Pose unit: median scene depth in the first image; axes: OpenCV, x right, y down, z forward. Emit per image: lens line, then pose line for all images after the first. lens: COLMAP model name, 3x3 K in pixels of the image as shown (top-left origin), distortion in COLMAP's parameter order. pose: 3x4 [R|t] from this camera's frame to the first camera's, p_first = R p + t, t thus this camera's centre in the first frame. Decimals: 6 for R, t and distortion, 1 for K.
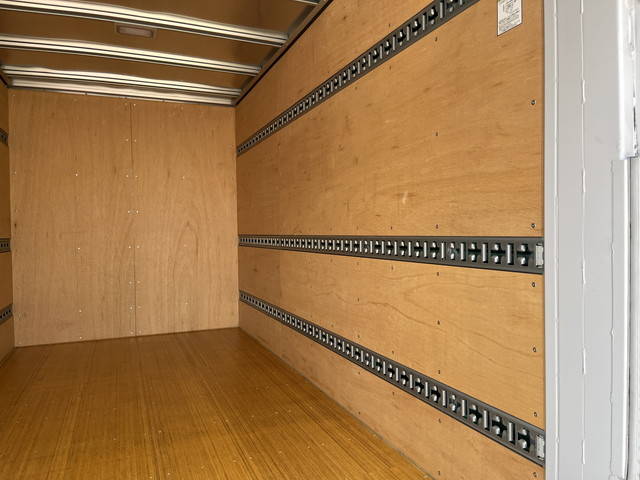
lens RADIAL K [[485.6, 0, 316.3], [0, 485.6, 241.5], [0, 0, 1]] dist [0.066631, -0.091727]
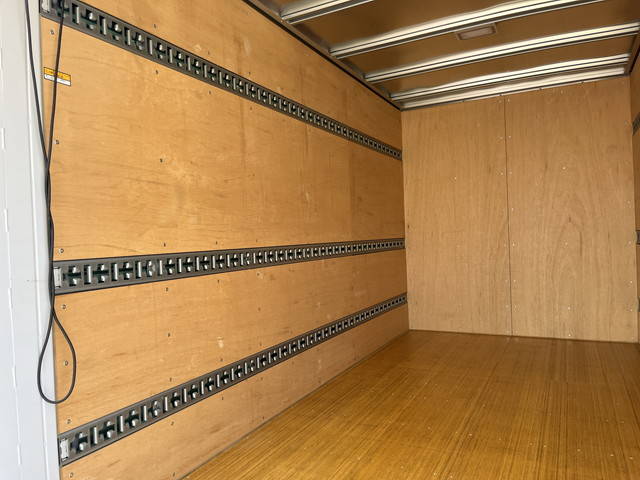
lens RADIAL K [[485.6, 0, 316.6], [0, 485.6, 242.4], [0, 0, 1]] dist [0.066631, -0.091727]
pose [[0.650226, -0.000087, -0.759741, 0.190034], [0.012304, 0.999870, 0.010415, -0.014401], [0.759642, -0.016120, 0.650142, 0.095489]]
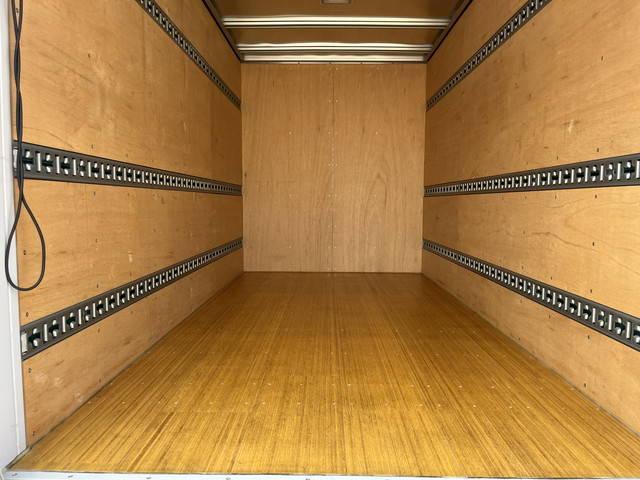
lens RADIAL K [[485.6, 0, 322.3], [0, 485.6, 242.0], [0, 0, 1]] dist [0.066631, -0.091727]
pose [[0.923151, 0.050365, -0.381124, 0.073723], [-0.026828, 0.997404, 0.066823, 0.068228], [0.383500, -0.051463, 0.922106, -0.113504]]
